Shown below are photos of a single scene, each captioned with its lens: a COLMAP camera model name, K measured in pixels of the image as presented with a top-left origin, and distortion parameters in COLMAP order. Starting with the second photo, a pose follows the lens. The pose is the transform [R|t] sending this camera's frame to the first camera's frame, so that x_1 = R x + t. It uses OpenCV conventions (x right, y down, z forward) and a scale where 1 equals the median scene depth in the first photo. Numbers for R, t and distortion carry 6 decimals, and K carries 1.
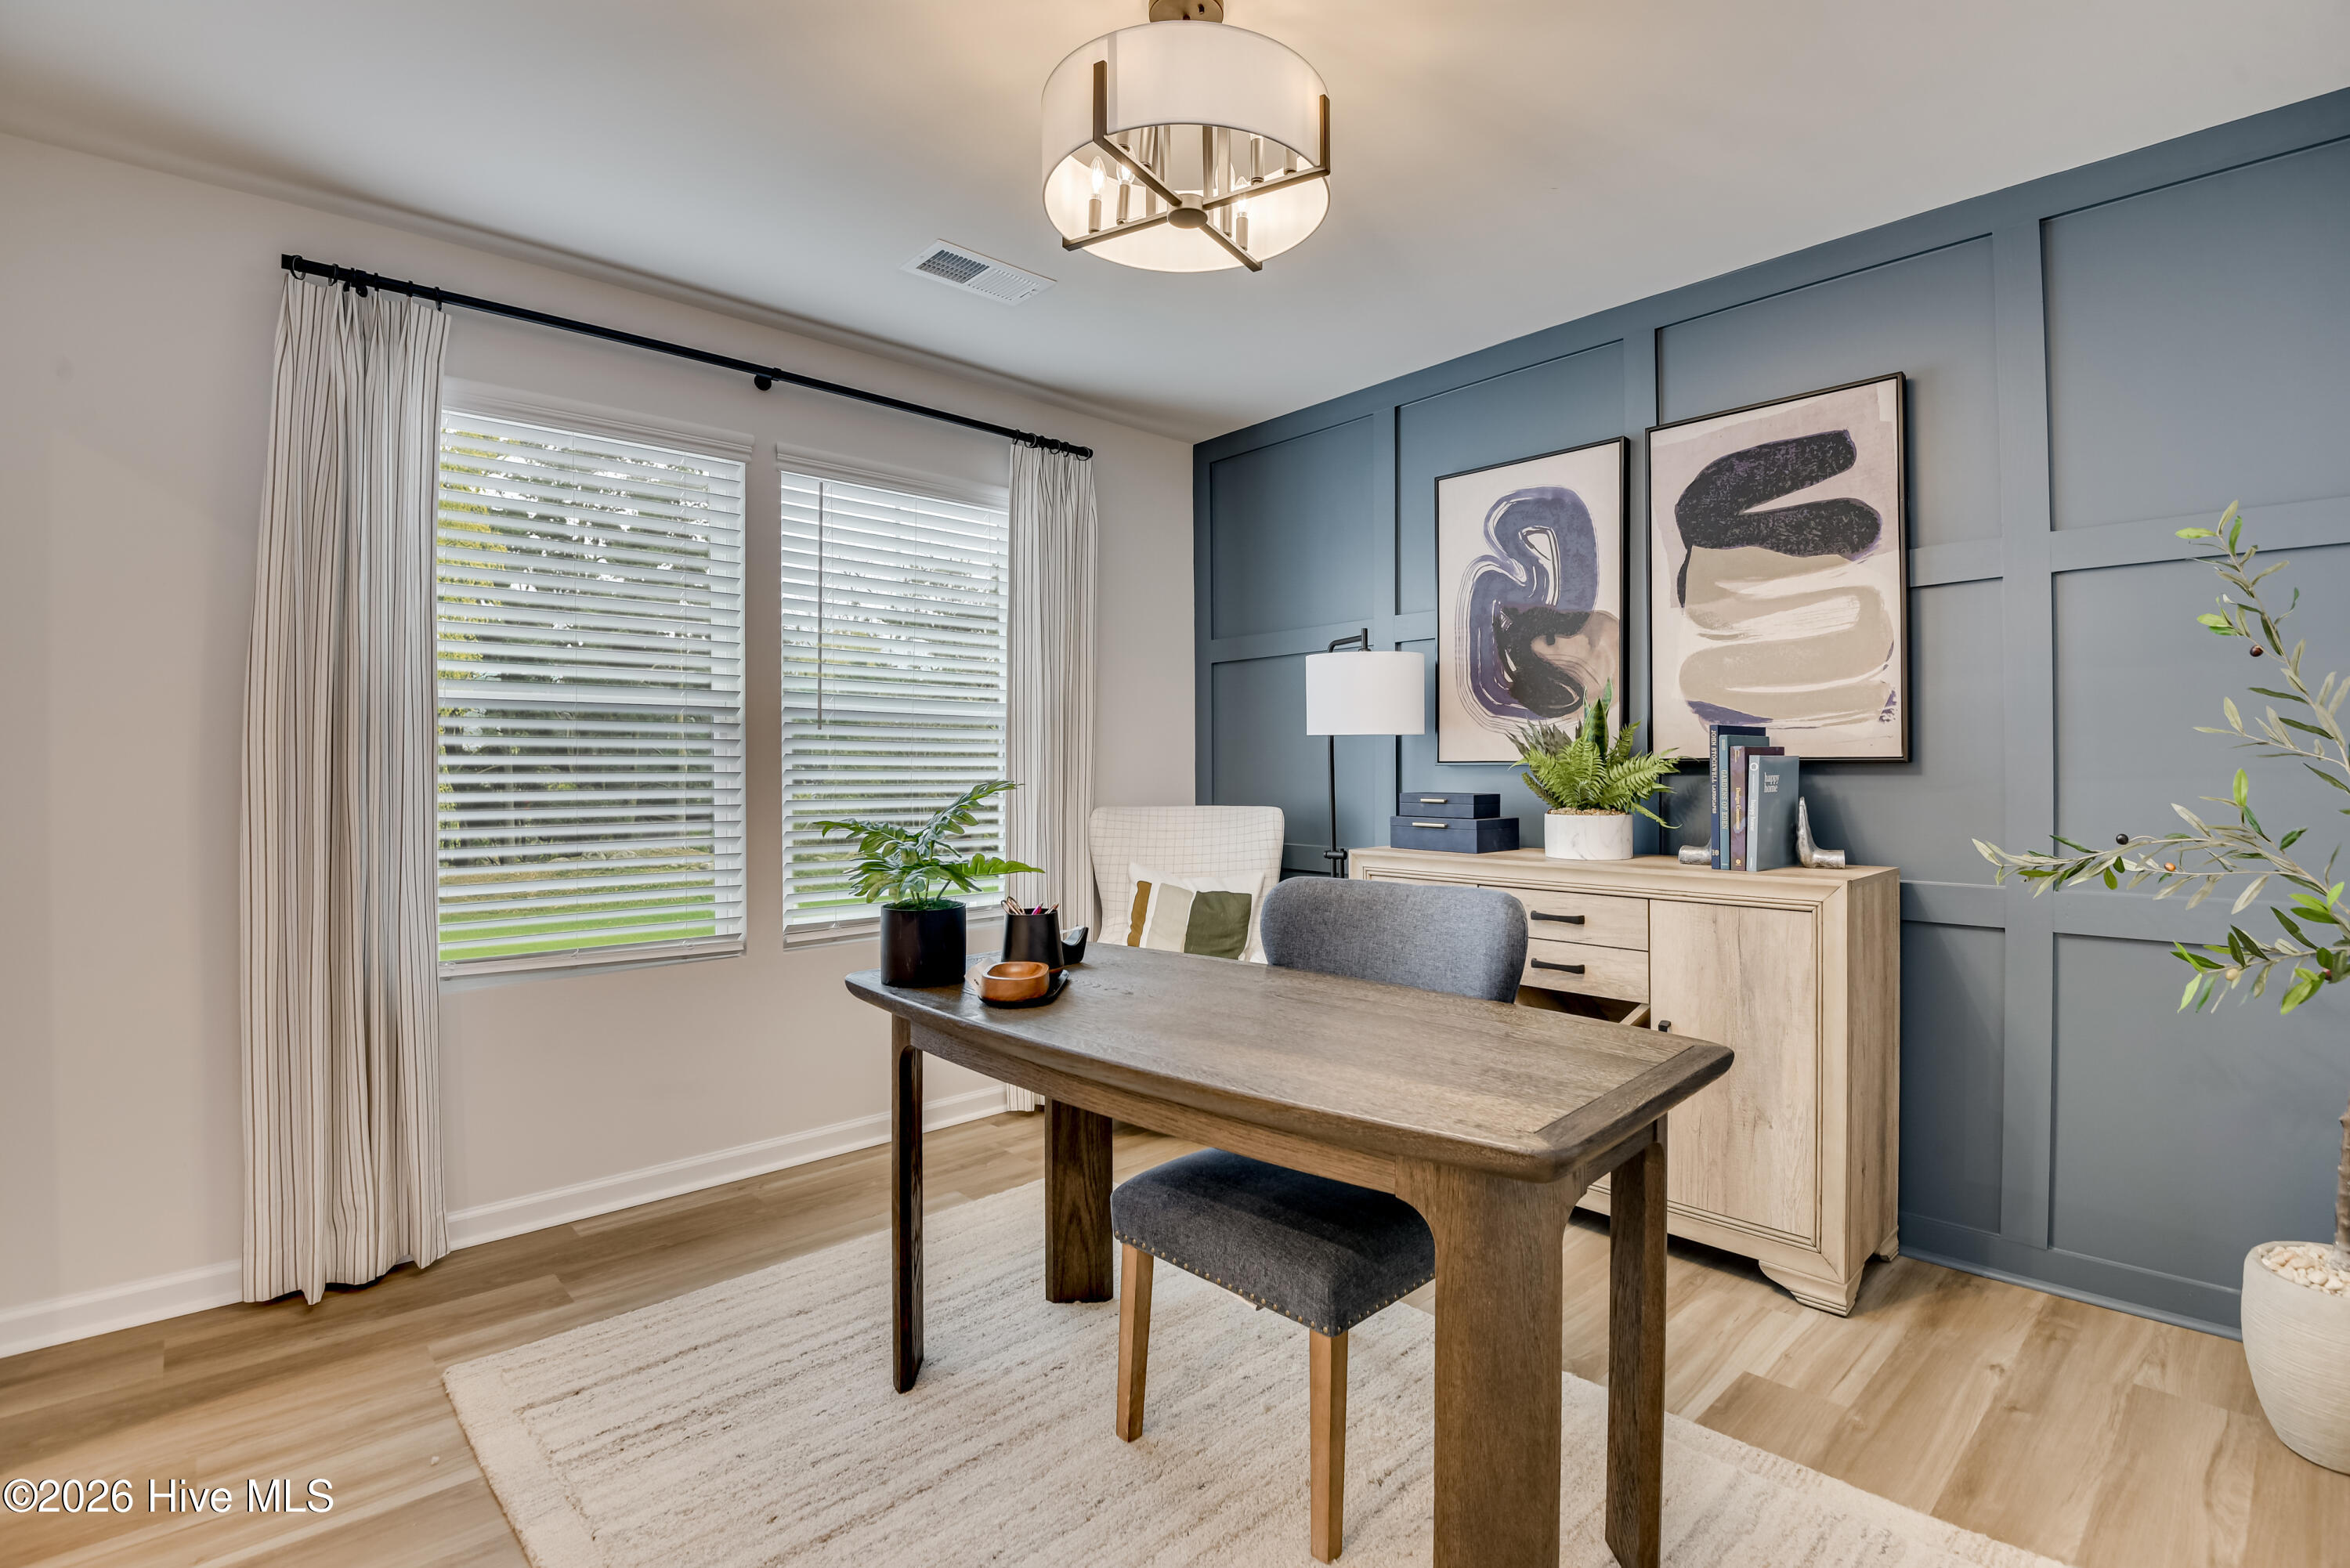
lens RADIAL K [[1100.5, 0, 1132.7], [0, 1100.5, 756.2], [0, 0, 1]] dist [-0.029750, -0.001029]
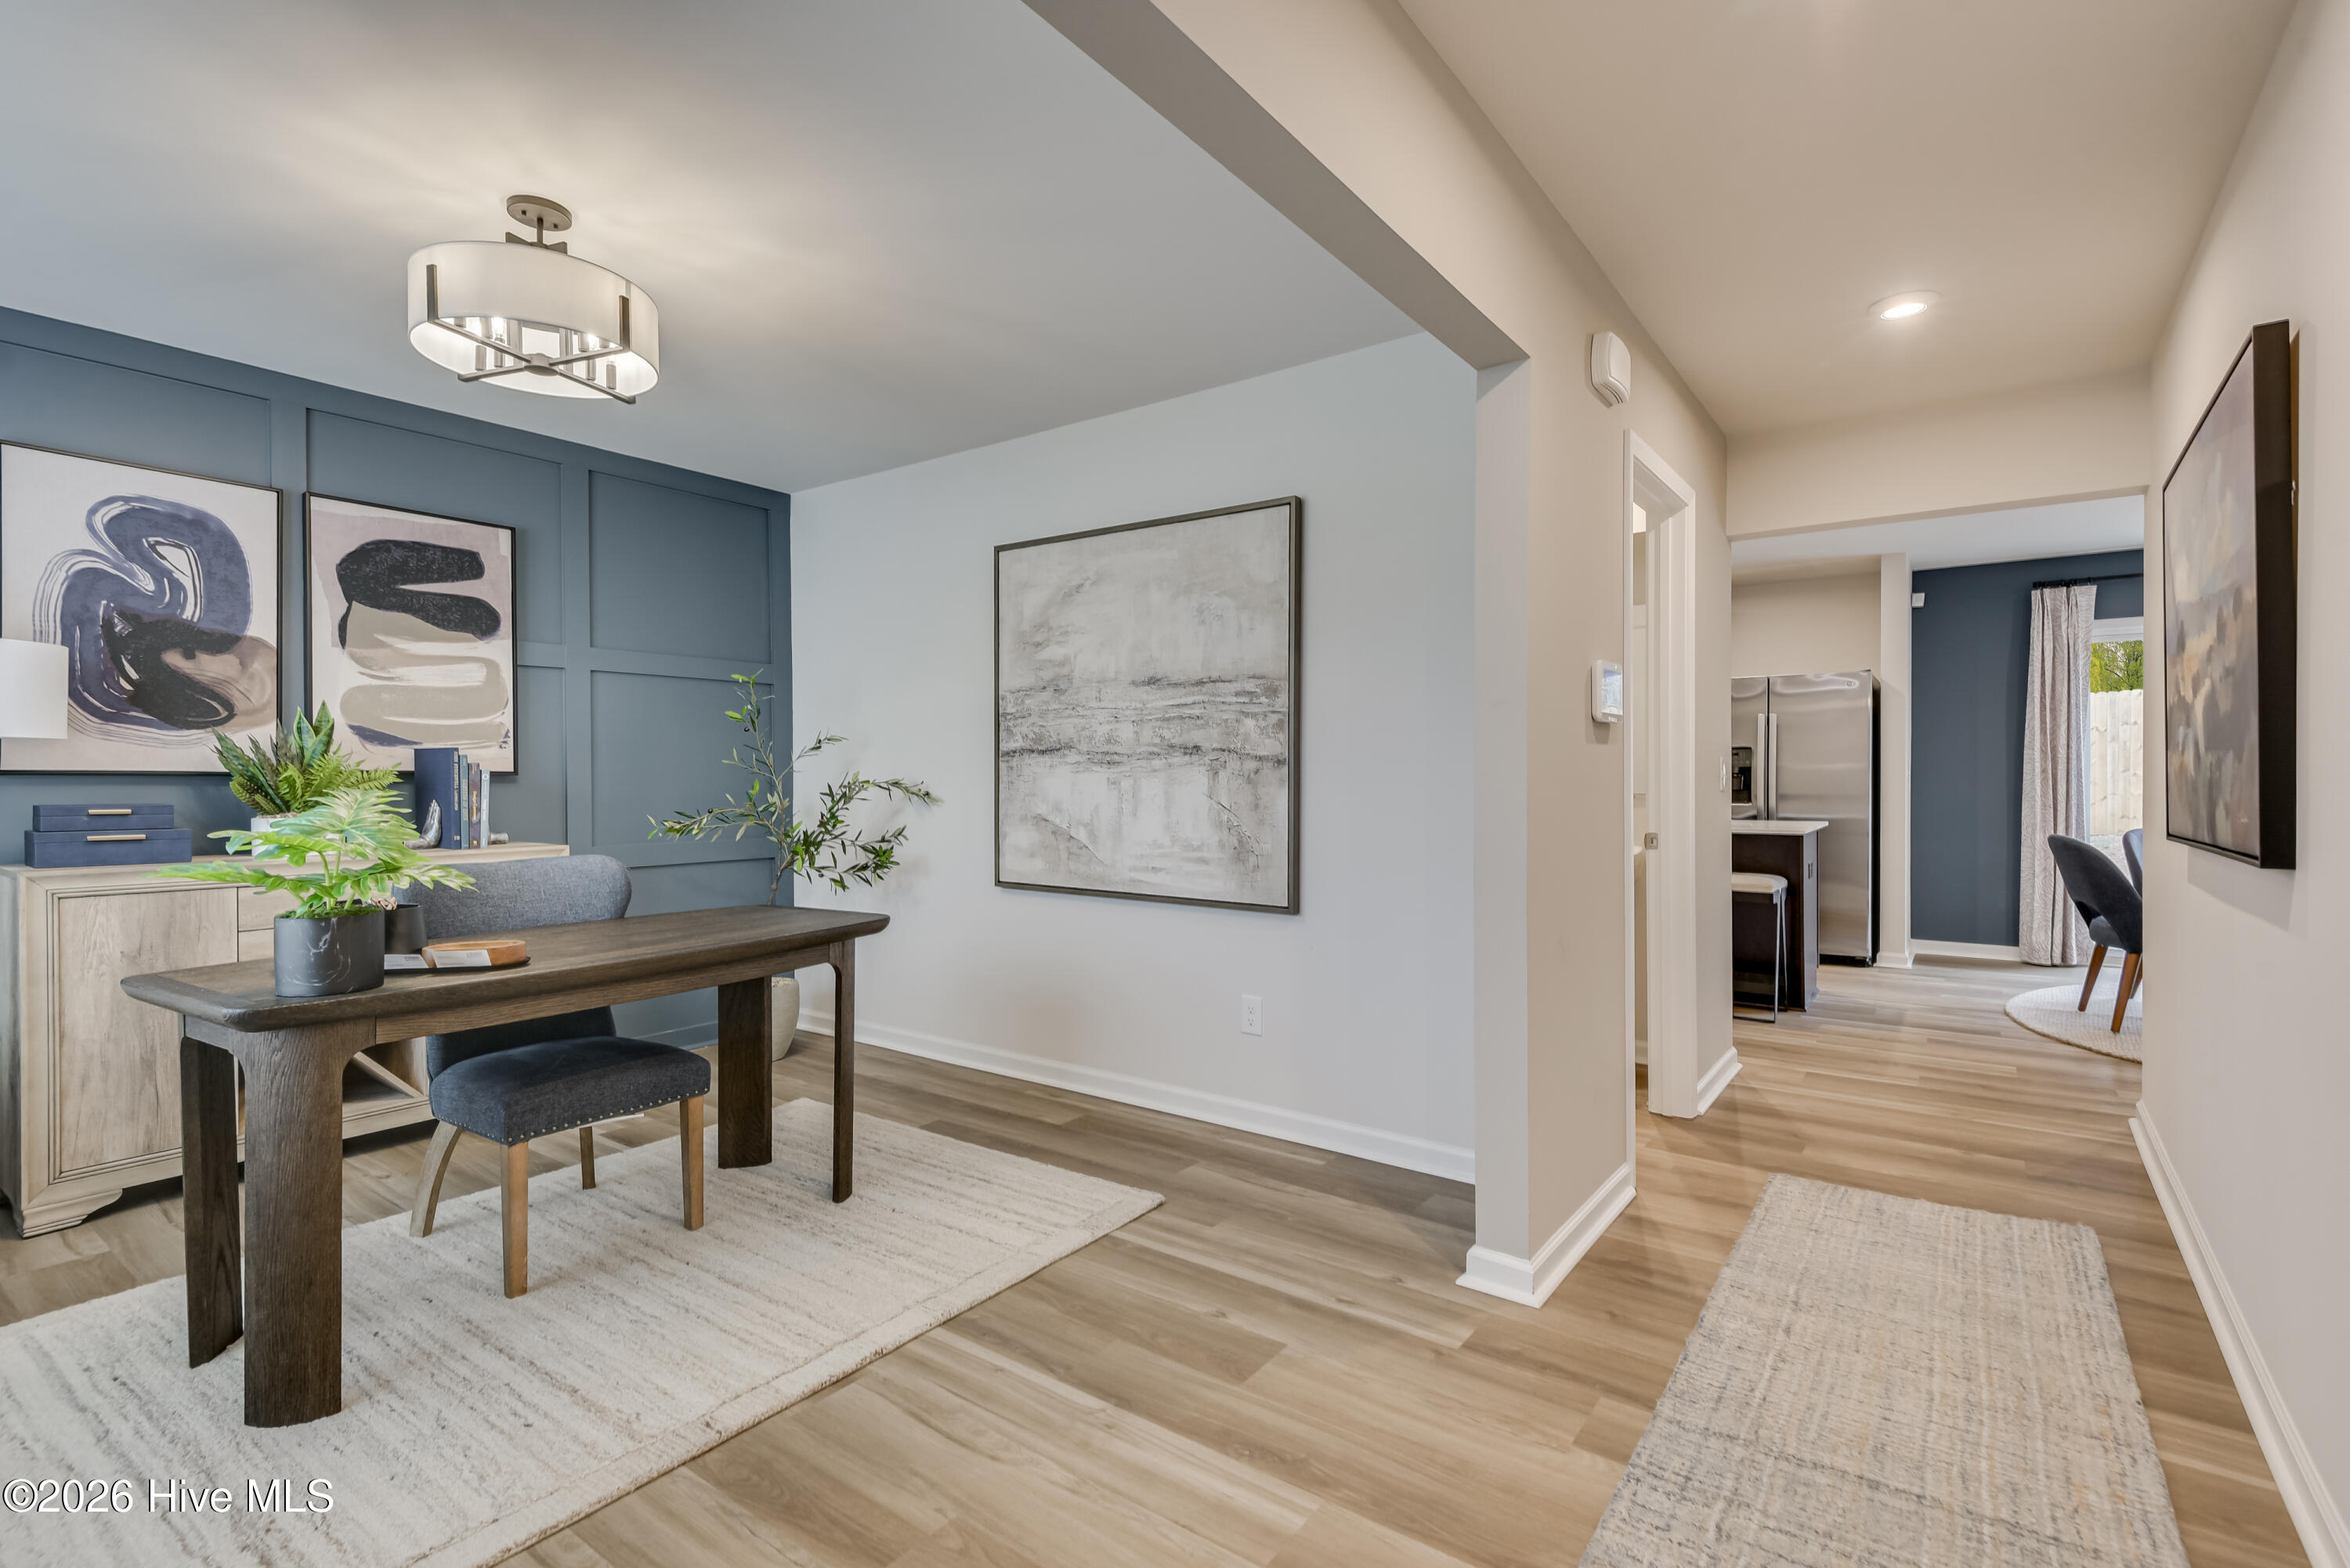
lens RADIAL K [[1100.5, 0, 1185.8], [0, 1100.5, 783.1], [0, 0, 1]] dist [-0.029750, -0.001029]
pose [[-0.208581, -0.001570, 0.978004, -0.847756], [-0.012484, 0.999922, -0.001057, 0.005918], [-0.977925, -0.012430, -0.208584, 0.296440]]
